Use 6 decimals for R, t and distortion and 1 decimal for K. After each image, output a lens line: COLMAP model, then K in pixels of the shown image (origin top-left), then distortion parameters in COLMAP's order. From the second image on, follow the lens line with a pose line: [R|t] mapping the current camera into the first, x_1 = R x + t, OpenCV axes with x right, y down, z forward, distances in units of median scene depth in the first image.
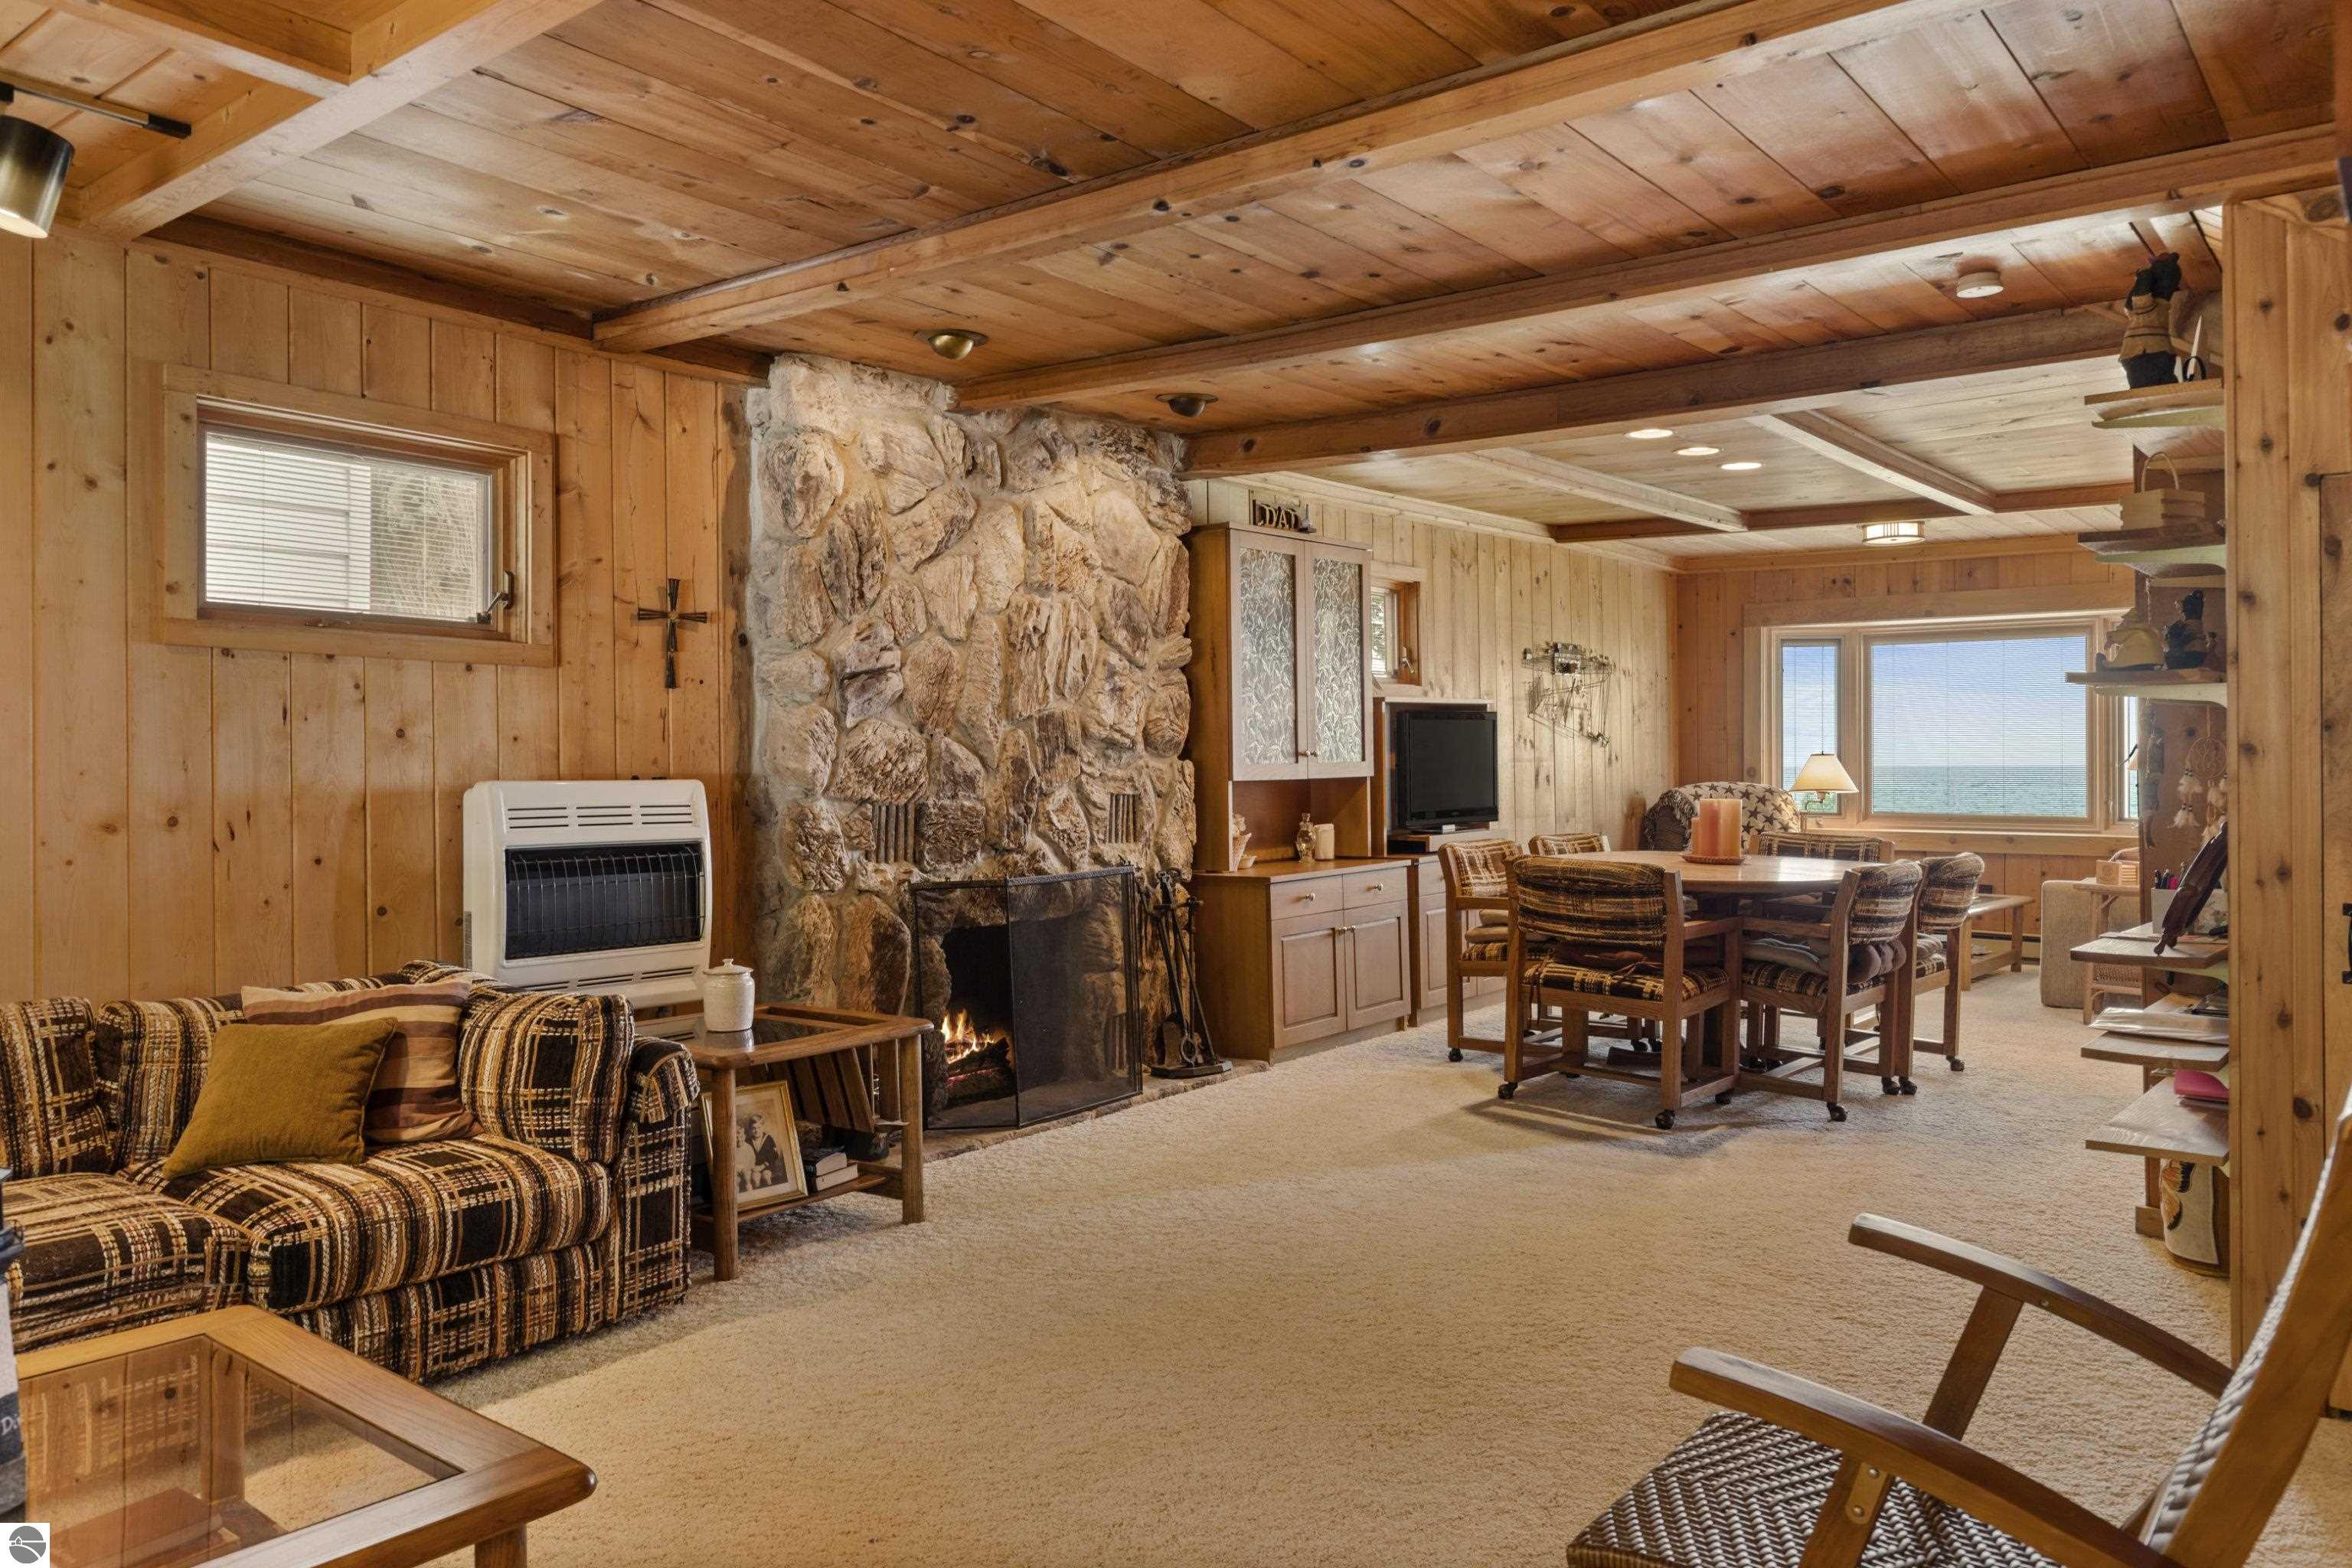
lens RADIAL K [[1656.9, 0, 1184.2], [0, 1656.9, 770.5], [0, 0, 1]] dist [0.001519, -0.002282]
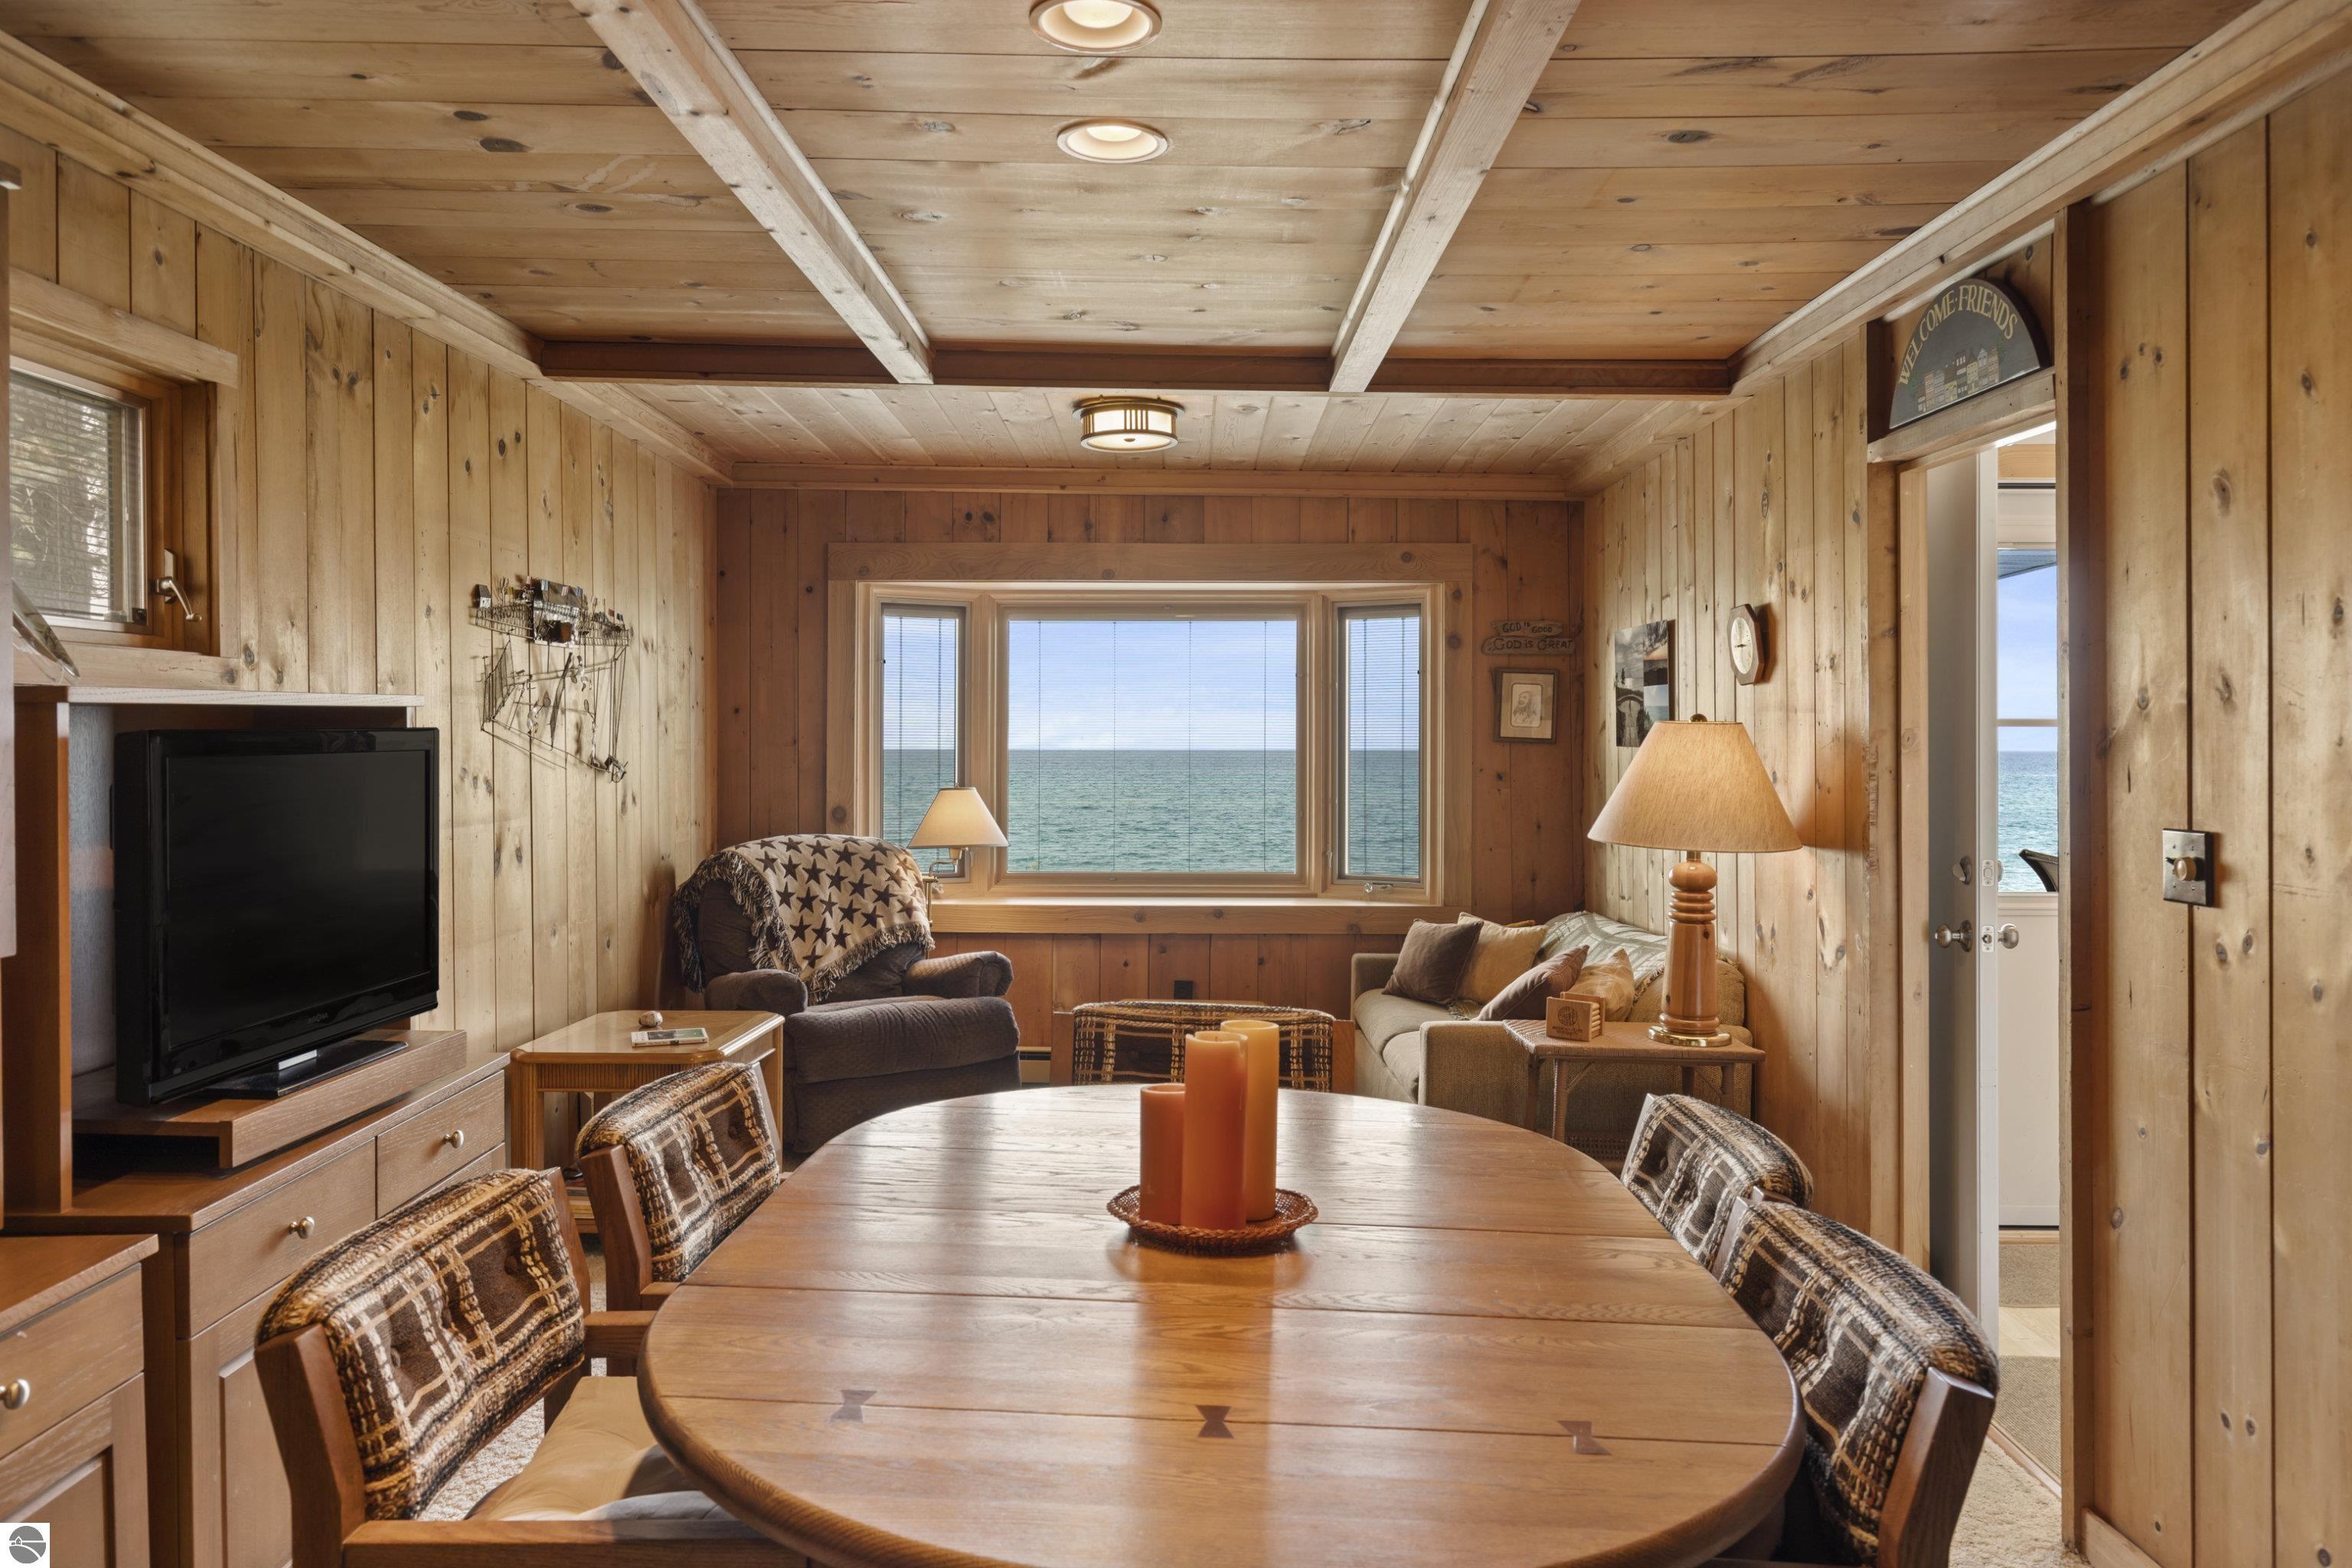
lens RADIAL K [[1656.9, 0, 1177.2], [0, 1656.9, 731.9], [0, 0, 1]] dist [0.001519, -0.002282]
pose [[0.794608, 0.008101, 0.607069, 0.074619], [-0.000987, 0.999927, -0.012051, -0.025147], [-0.607122, 0.008976, 0.794558, 0.482836]]
